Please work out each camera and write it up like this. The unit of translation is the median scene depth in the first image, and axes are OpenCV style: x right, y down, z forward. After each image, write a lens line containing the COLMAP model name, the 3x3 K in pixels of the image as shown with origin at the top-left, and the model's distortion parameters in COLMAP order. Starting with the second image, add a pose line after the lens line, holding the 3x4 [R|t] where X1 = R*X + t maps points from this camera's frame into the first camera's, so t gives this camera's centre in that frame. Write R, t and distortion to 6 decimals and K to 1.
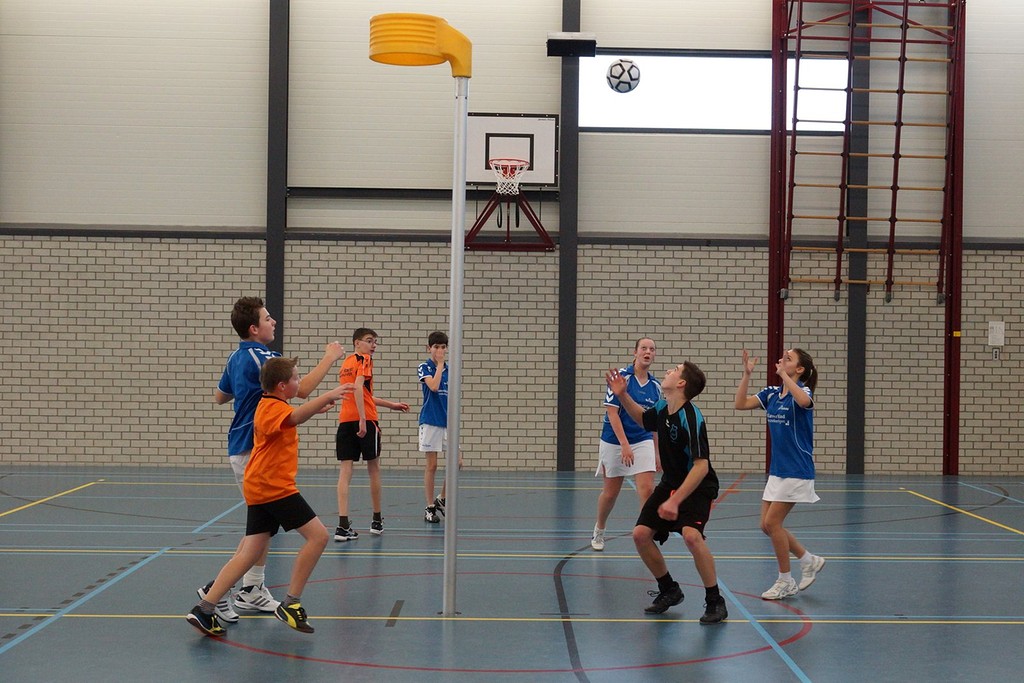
lens RADIAL K [[1776.8, 0, 543.8], [0, 1776.8, 316.3], [0, 0, 1]] dist [0.006354, 0.000000]
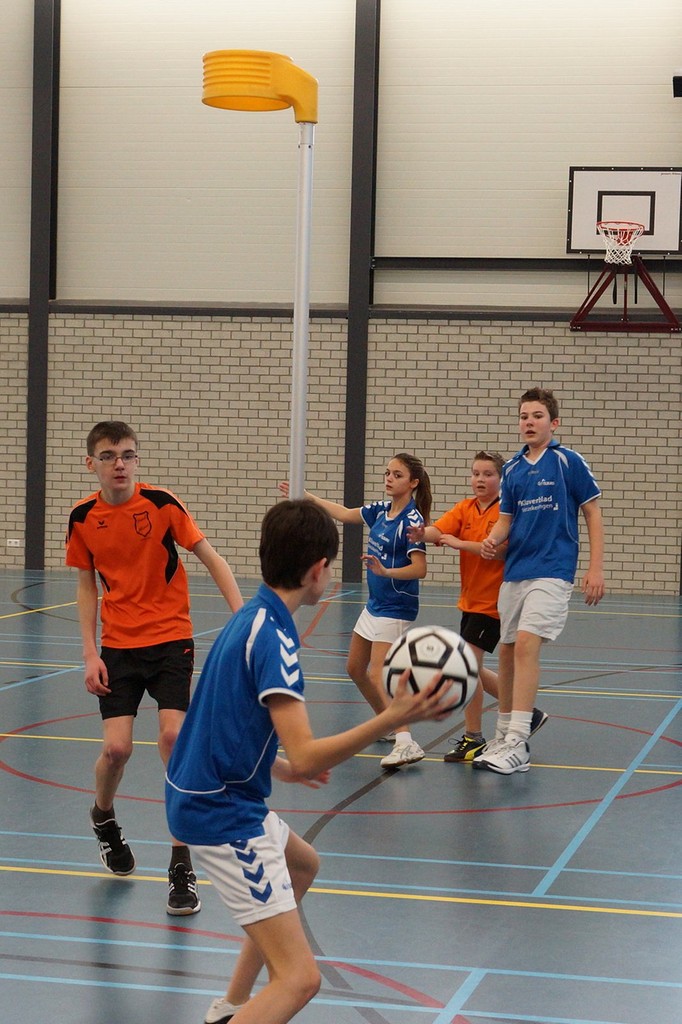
lens RADIAL K [[2099.4, 0, 371.3], [0, 2099.4, 508.9], [0, 0, 1]] dist [0.017612, 0.000000]
pose [[0.973792, 0.021226, -0.226446, 0.433885], [-0.010812, 0.998830, 0.047130, 0.005732], [0.227182, -0.043446, 0.972883, 0.025214]]
